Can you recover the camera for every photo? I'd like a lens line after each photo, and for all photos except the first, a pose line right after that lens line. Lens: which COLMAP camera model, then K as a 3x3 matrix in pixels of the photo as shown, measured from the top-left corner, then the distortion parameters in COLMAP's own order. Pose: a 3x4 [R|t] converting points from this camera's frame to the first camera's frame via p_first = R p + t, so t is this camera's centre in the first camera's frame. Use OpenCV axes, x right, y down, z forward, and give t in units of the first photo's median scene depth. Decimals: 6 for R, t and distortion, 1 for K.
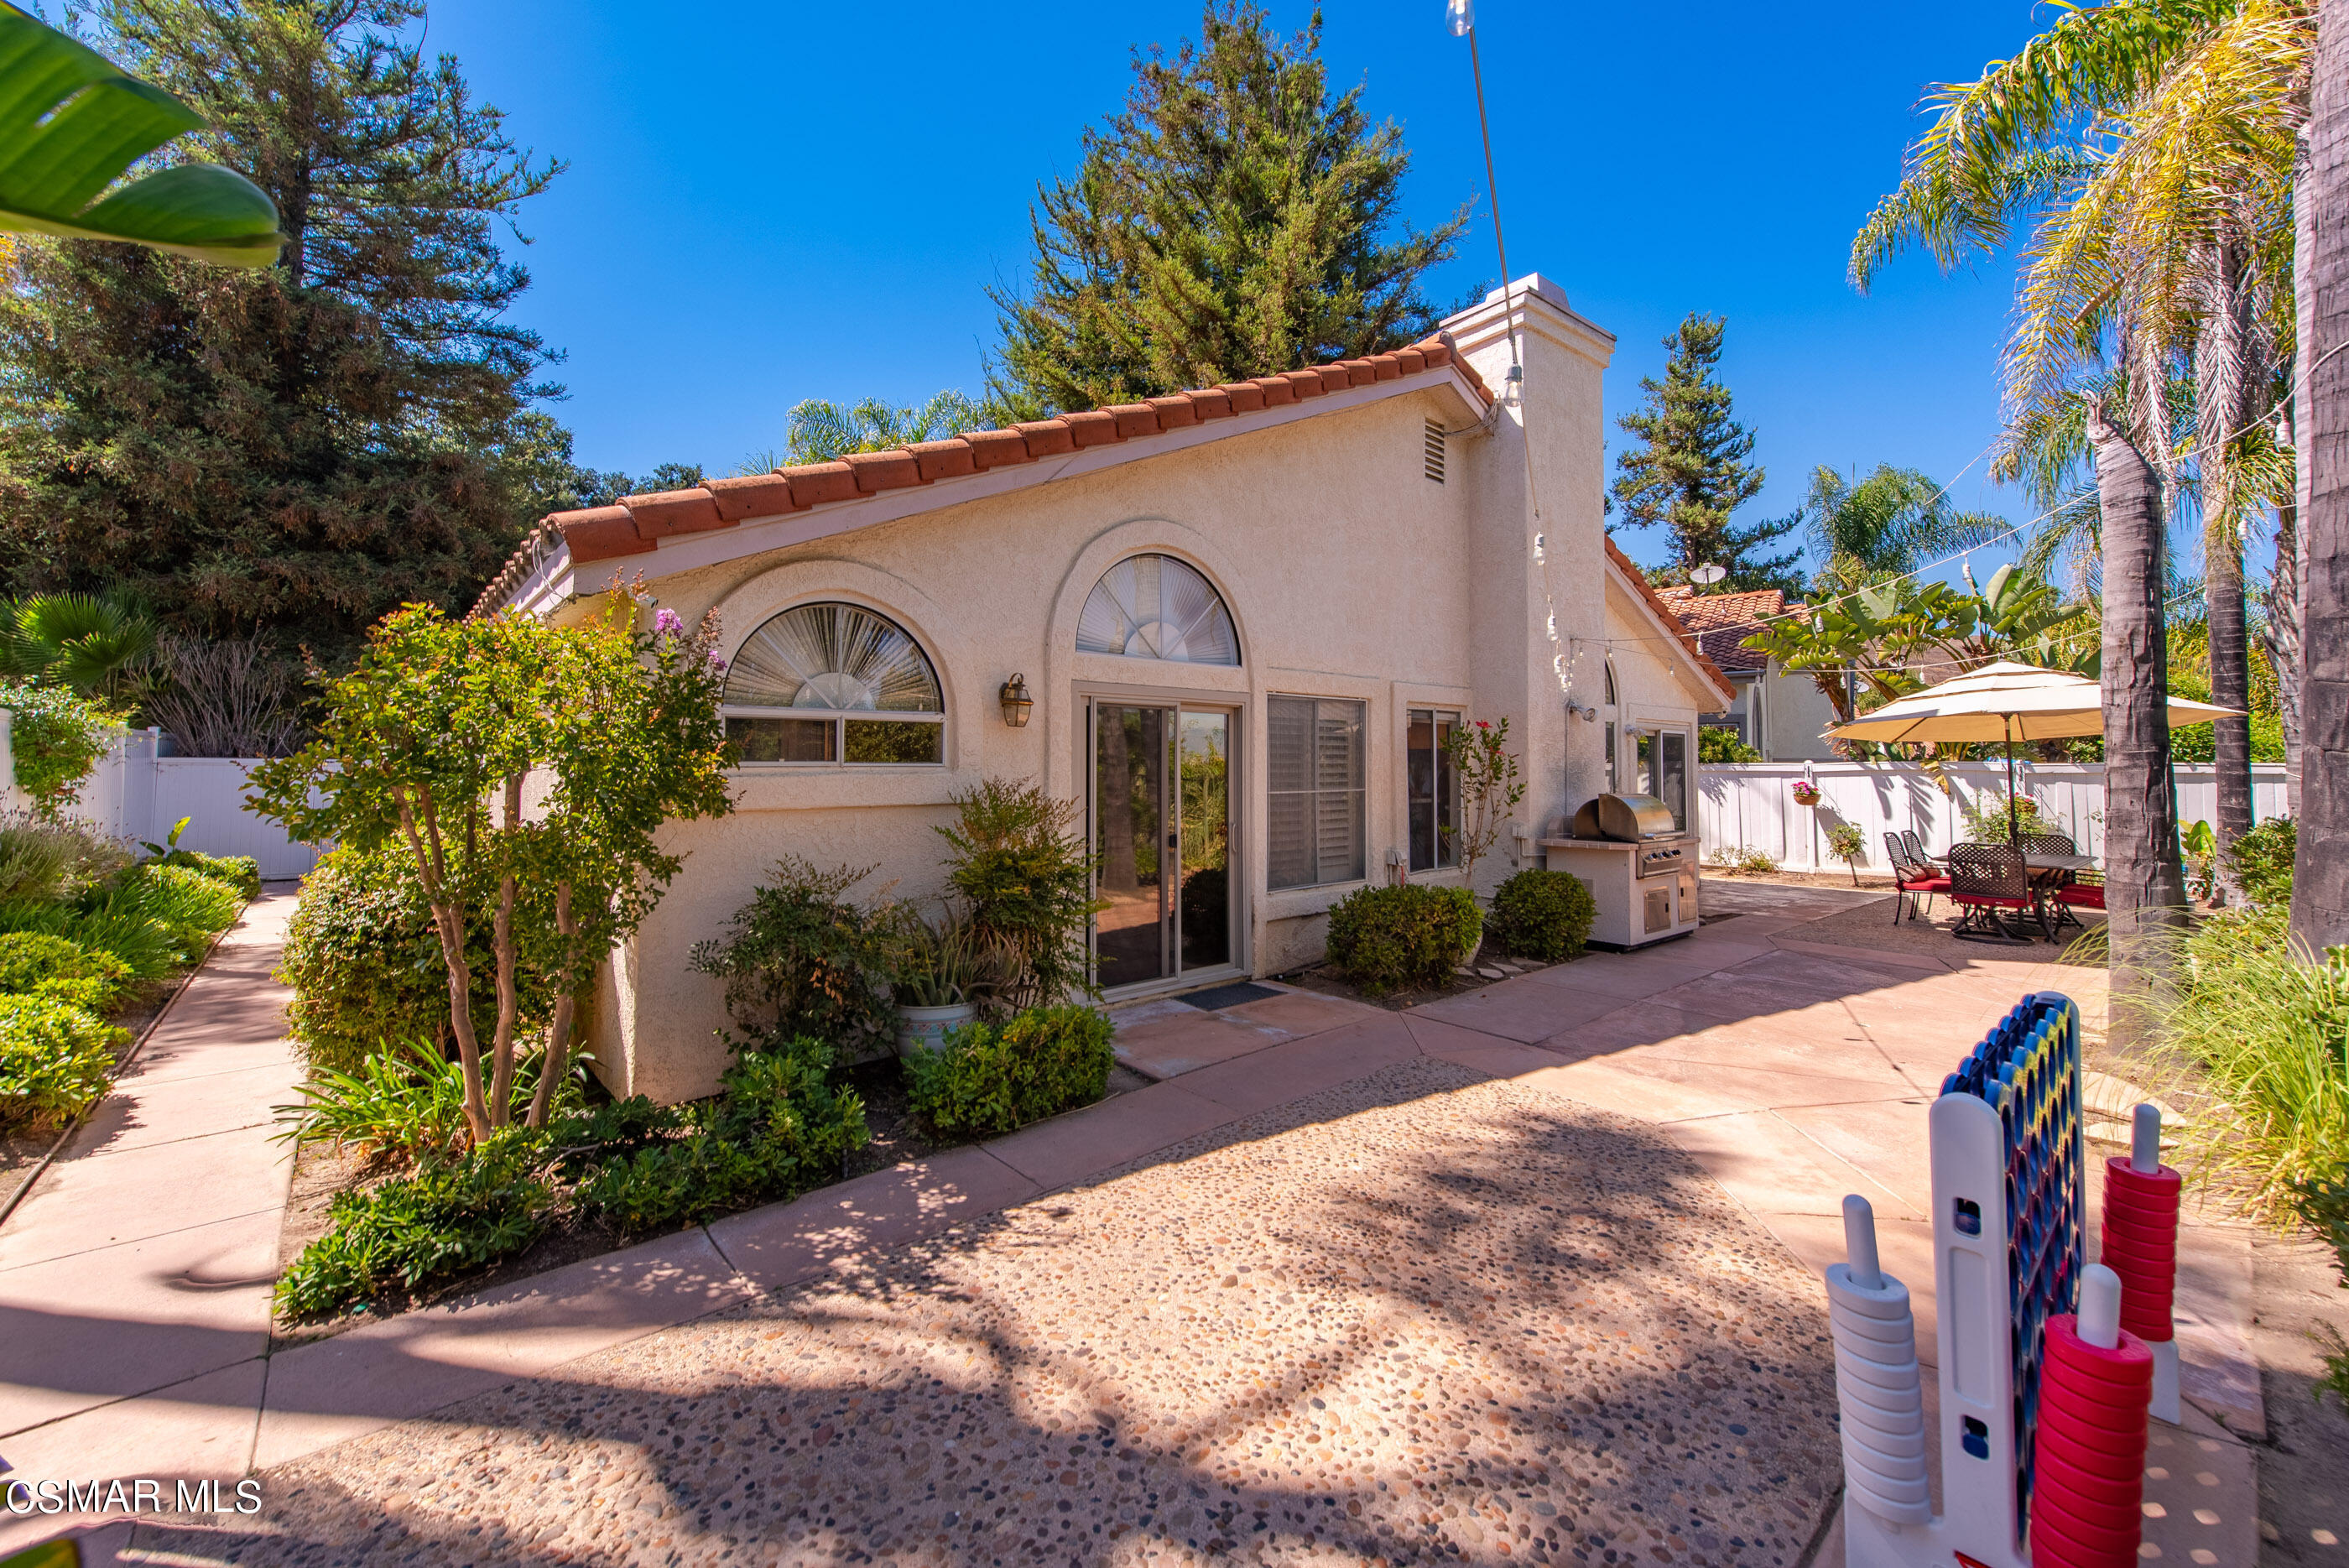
lens RADIAL K [[939.3, 0, 1238.1], [0, 939.3, 727.2], [0, 0, 1]] dist [0.017820, -0.000043]
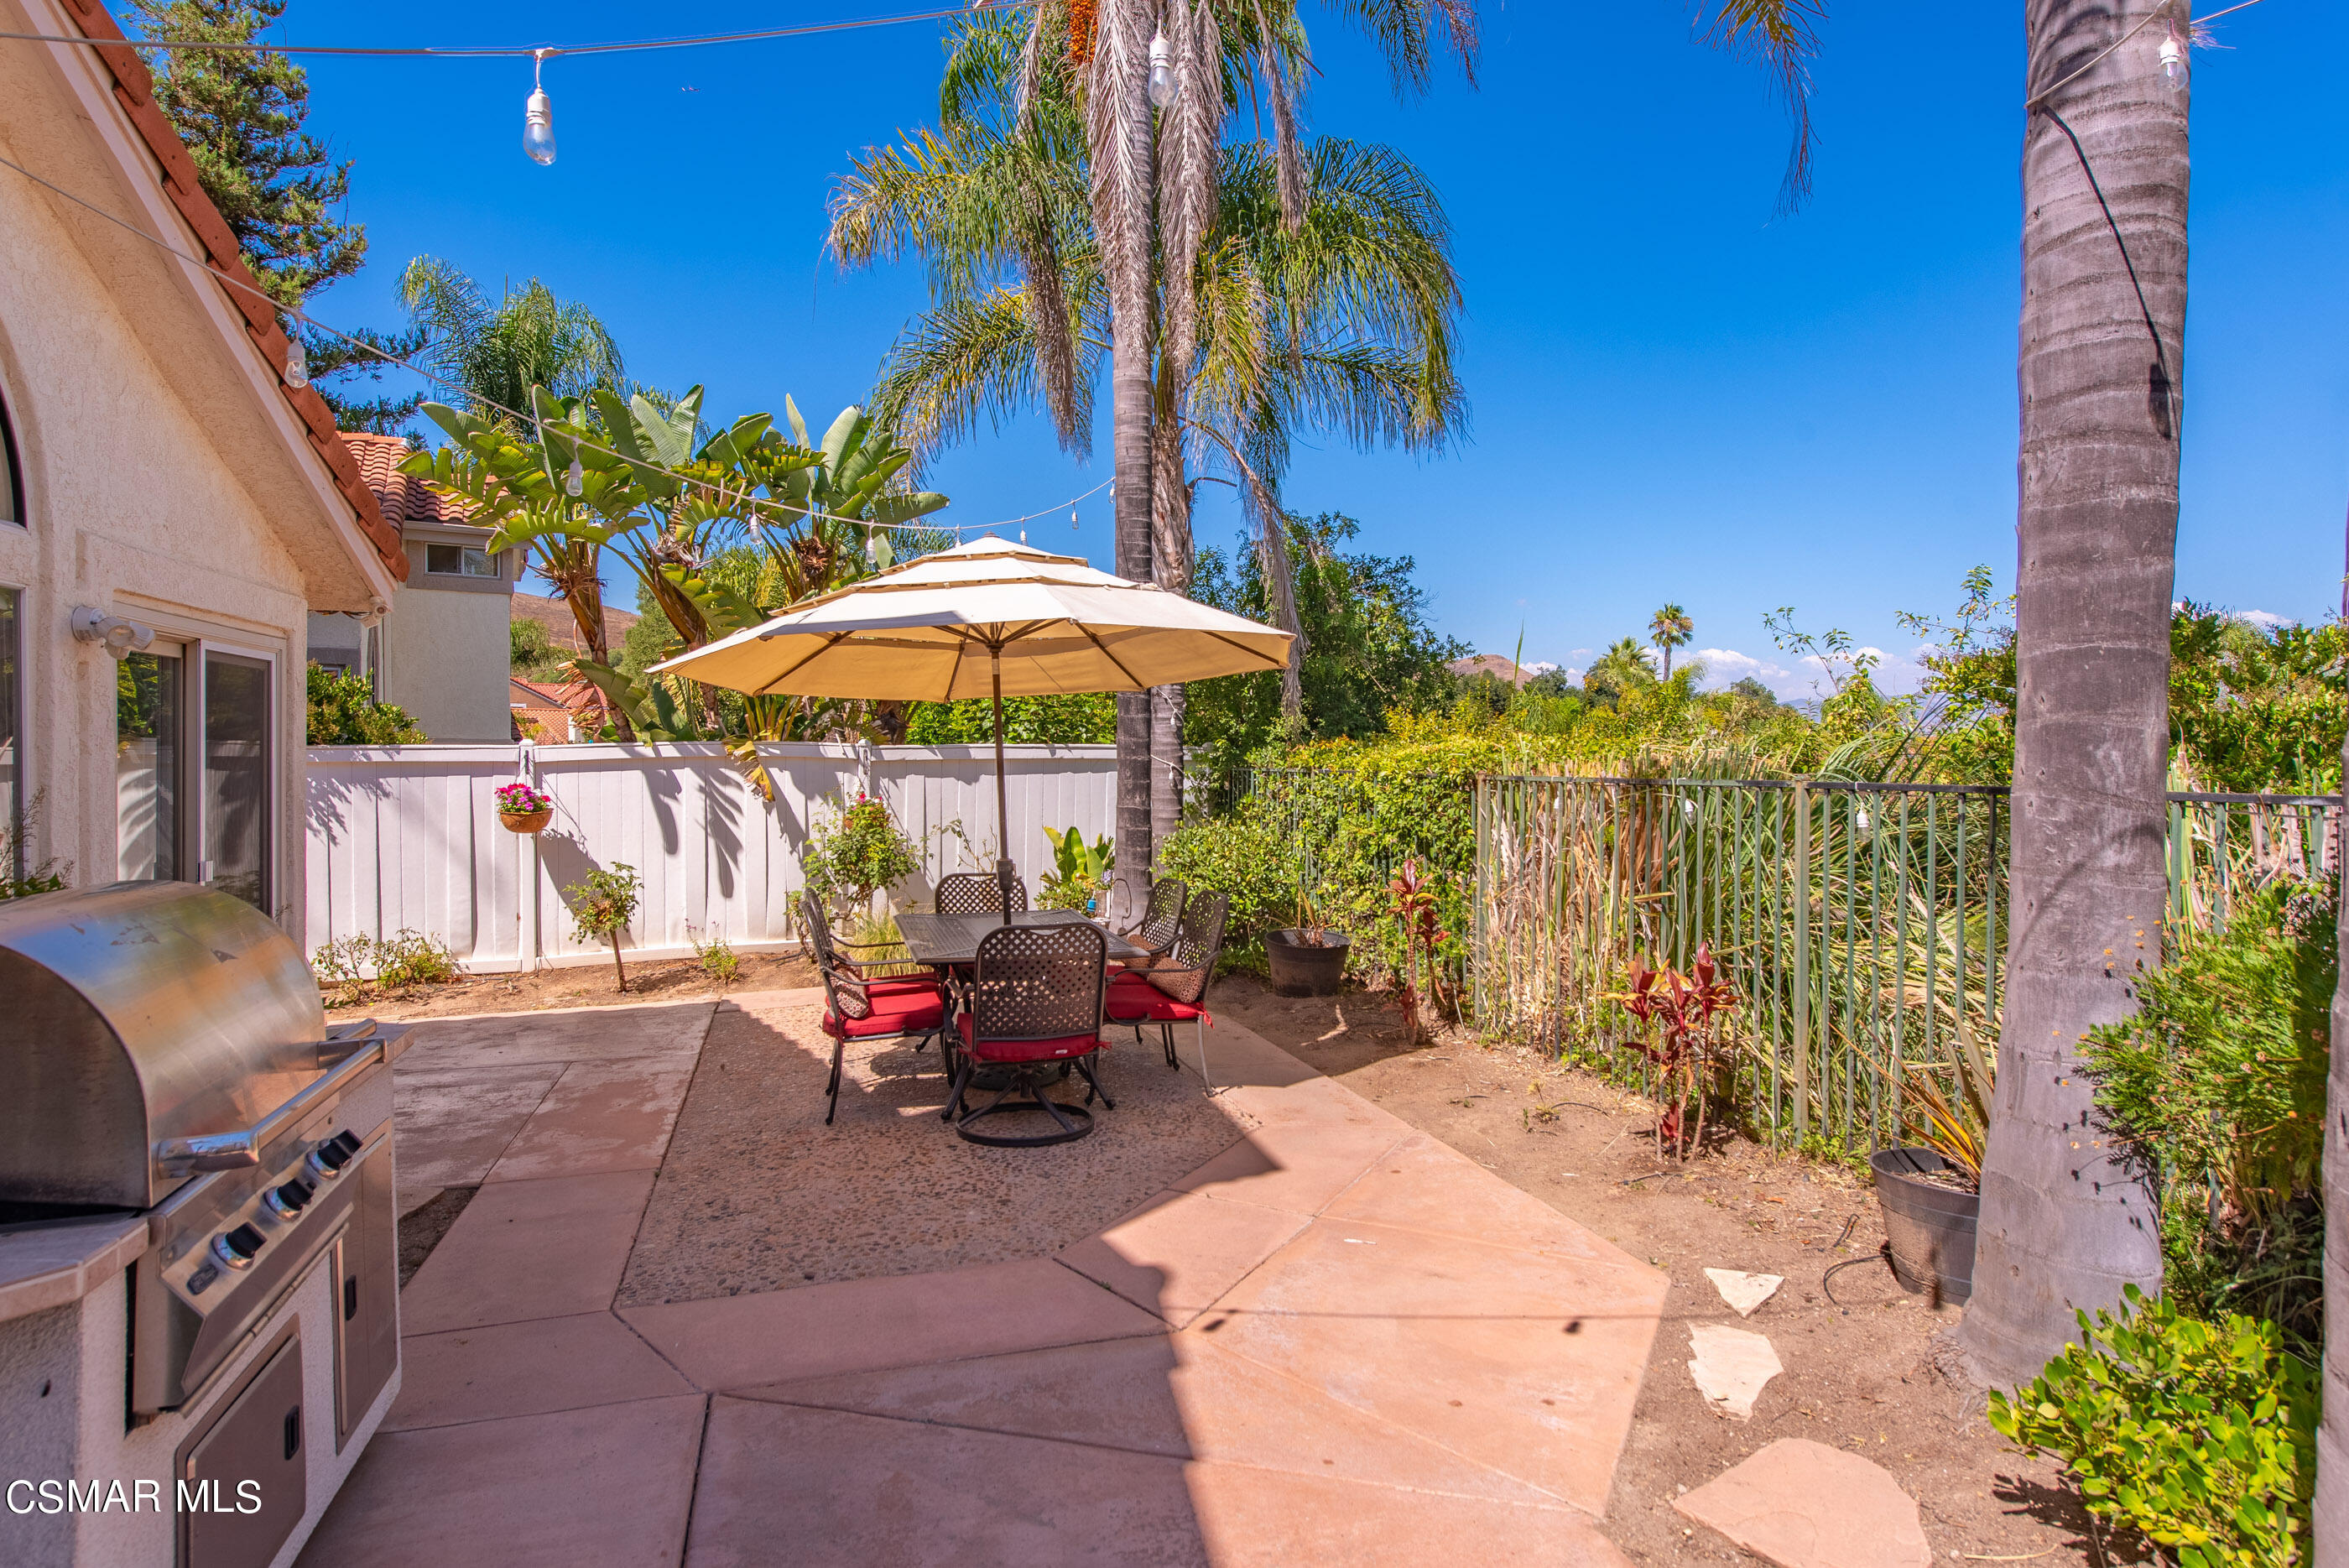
lens RADIAL K [[1328.8, 0, 1187.4], [0, 1328.8, 754.4], [0, 0, 1]] dist [0.000818, 0.000131]
pose [[0.463415, -0.003516, 0.886134, 0.173199], [-0.032913, 0.999234, 0.021178, 0.018969], [-0.885530, -0.038979, 0.462945, 0.421829]]
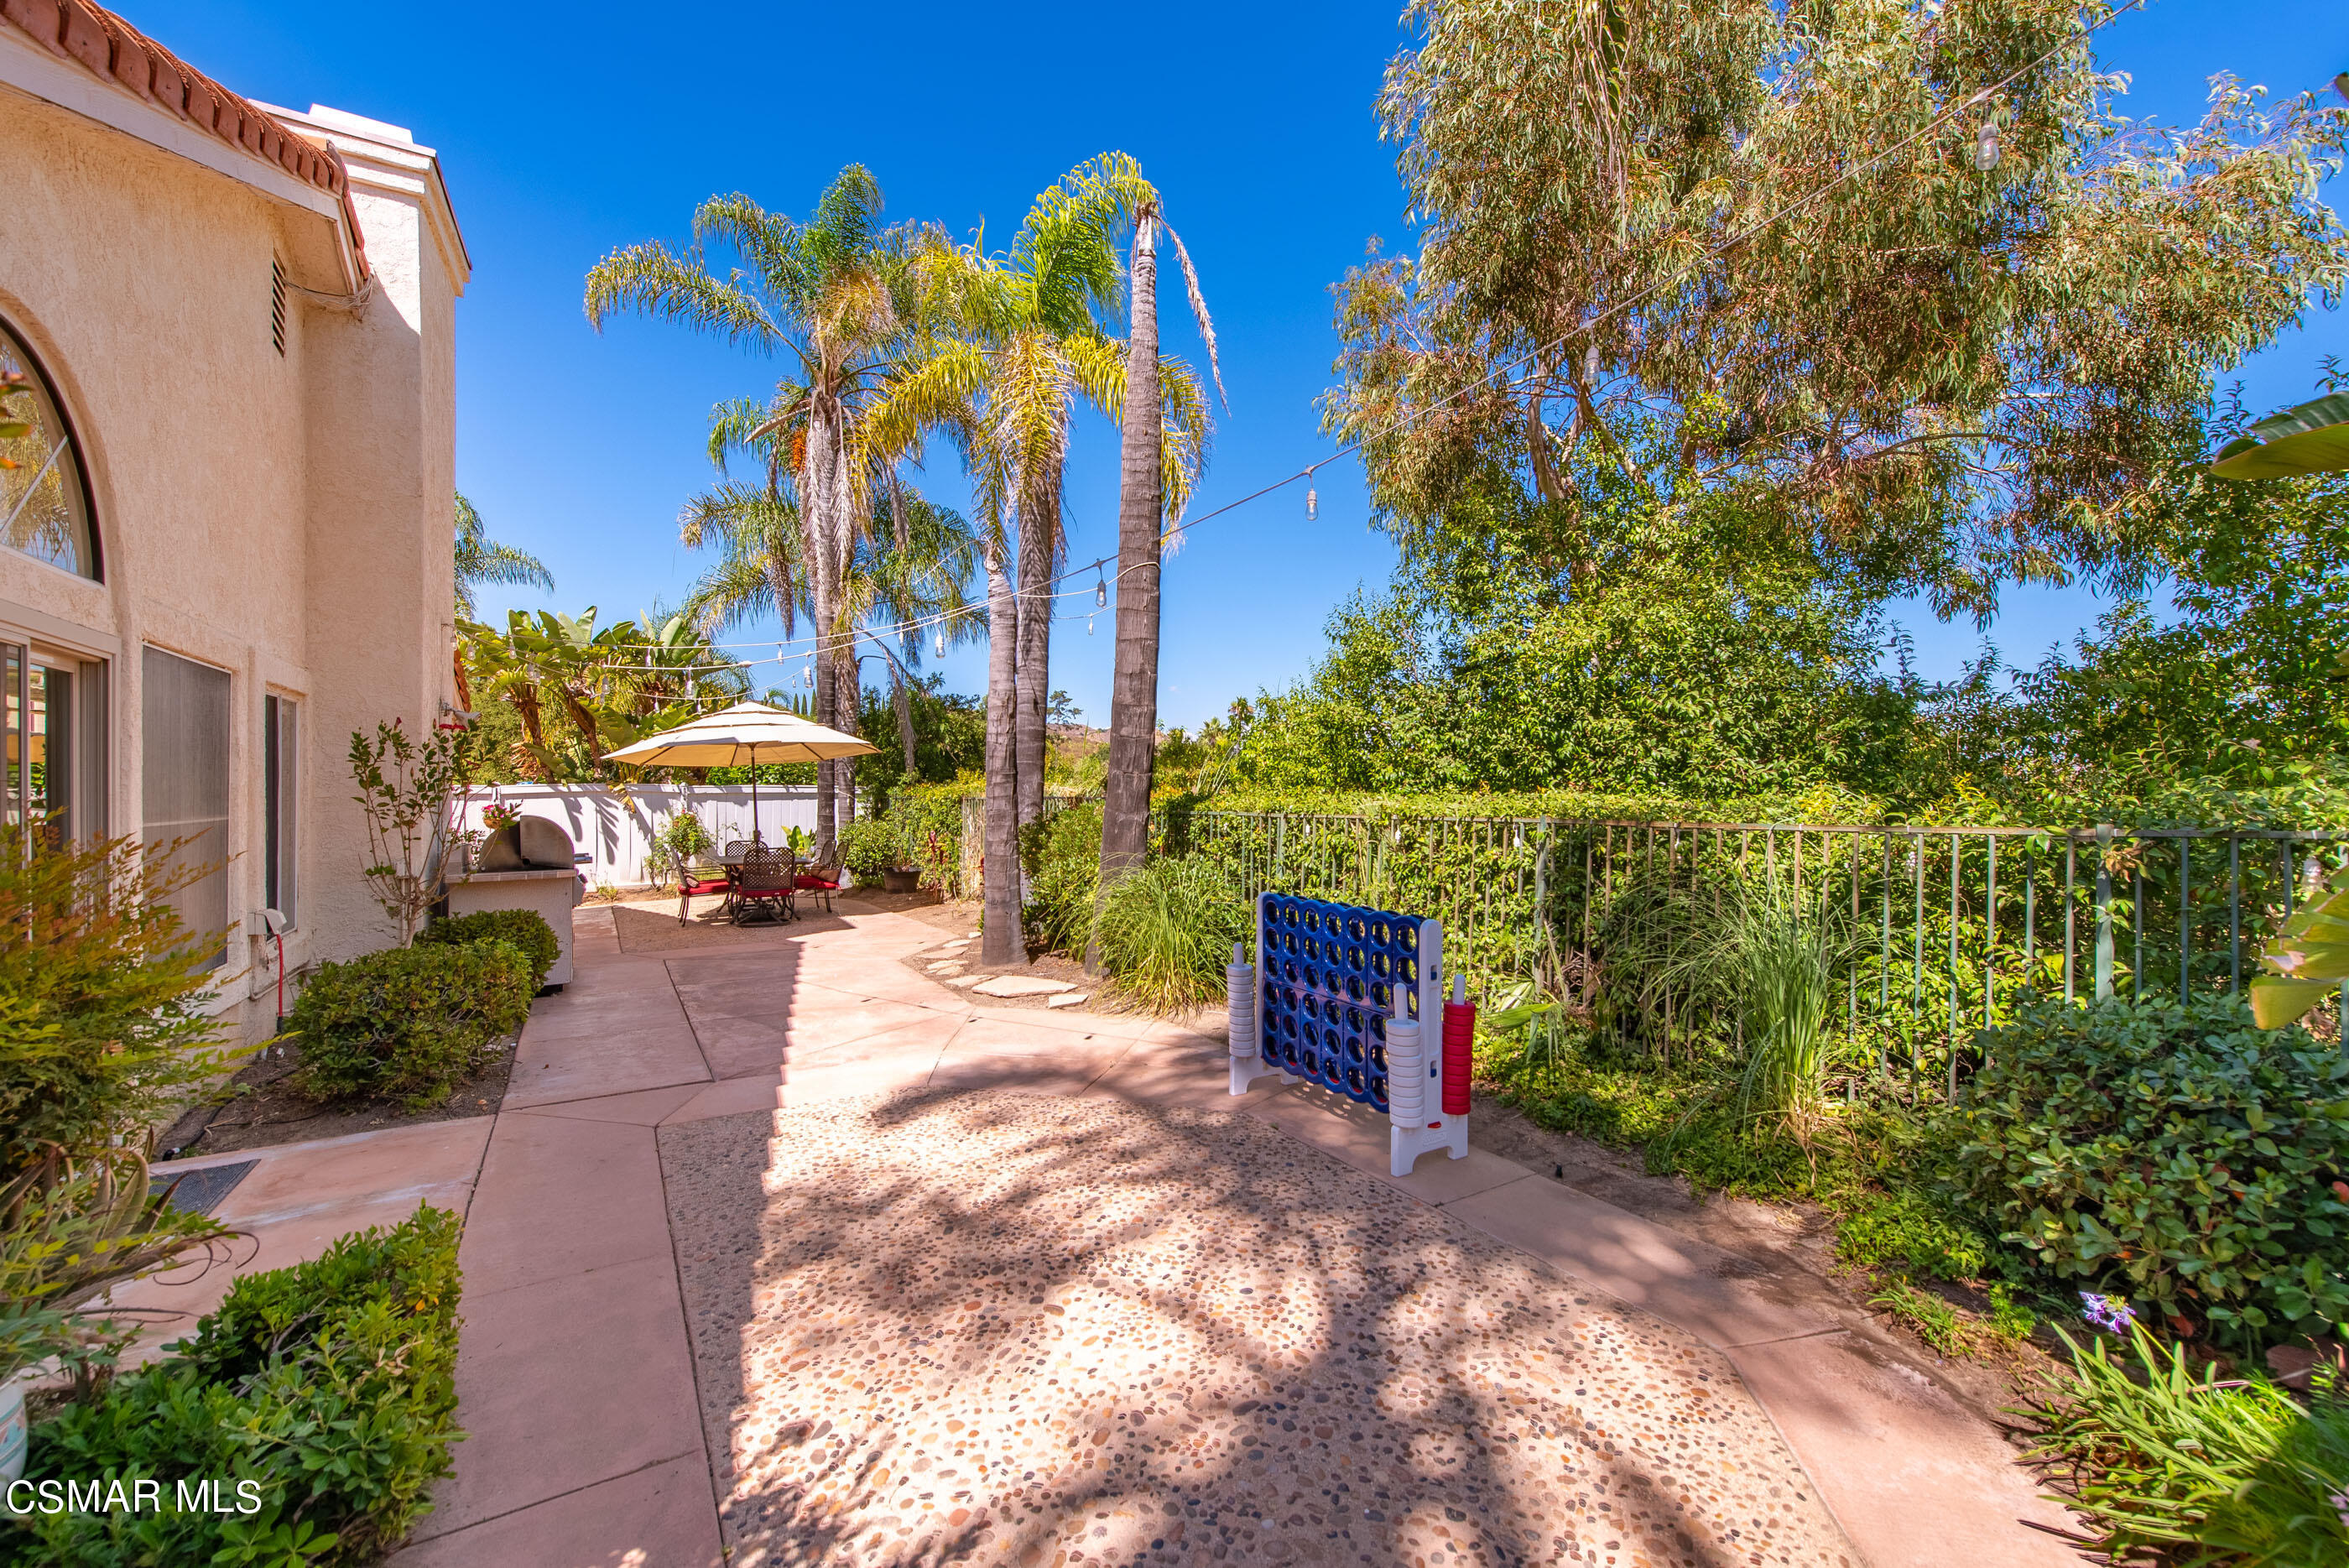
lens RADIAL K [[917.1, 0, 1186.7], [0, 917.1, 788.6], [0, 0, 1]] dist [0.001929, -0.000259]
pose [[0.192636, 0.001347, 0.981269, -0.185007], [-0.035724, 0.999346, 0.005641, 0.012212], [-0.980620, -0.036141, 0.192558, 0.150897]]
